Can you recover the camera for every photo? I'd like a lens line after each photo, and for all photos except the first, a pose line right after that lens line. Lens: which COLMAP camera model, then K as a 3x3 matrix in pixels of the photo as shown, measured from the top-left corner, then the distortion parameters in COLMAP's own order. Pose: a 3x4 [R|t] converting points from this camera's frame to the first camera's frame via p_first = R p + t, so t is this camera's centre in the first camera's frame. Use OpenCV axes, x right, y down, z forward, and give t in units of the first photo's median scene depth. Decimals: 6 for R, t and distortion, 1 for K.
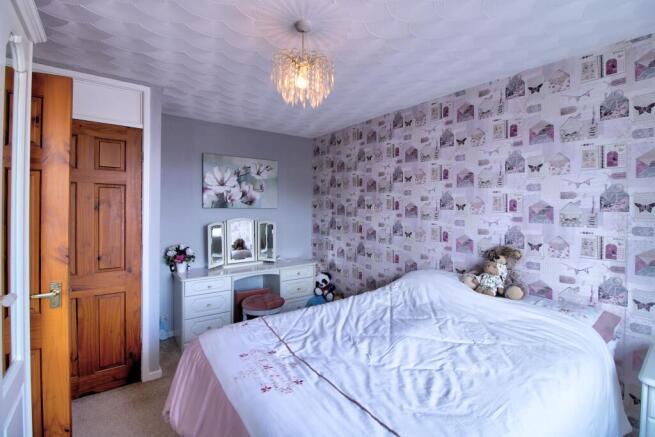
lens RADIAL K [[302.0, 0, 332.7], [0, 302.0, 213.4], [0, 0, 1]] dist [-0.008103, -0.008471]
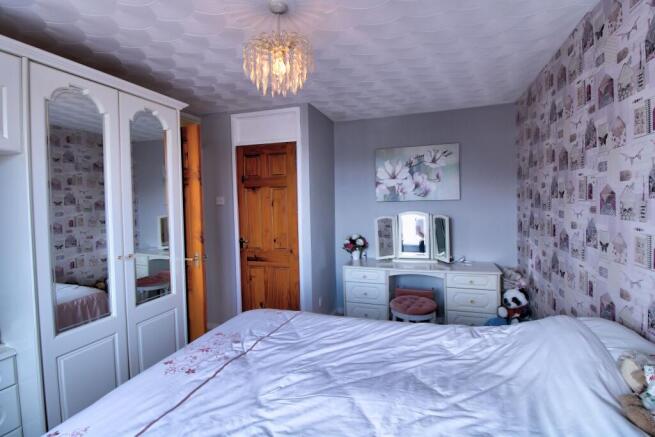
lens RADIAL K [[302.0, 0, 332.4], [0, 302.0, 211.8], [0, 0, 1]] dist [-0.008103, -0.008471]
pose [[0.570254, 0.007871, -0.821431, 0.388119], [0.014072, 0.999714, 0.019348, -0.006347], [0.821348, -0.022593, 0.569980, 0.306073]]
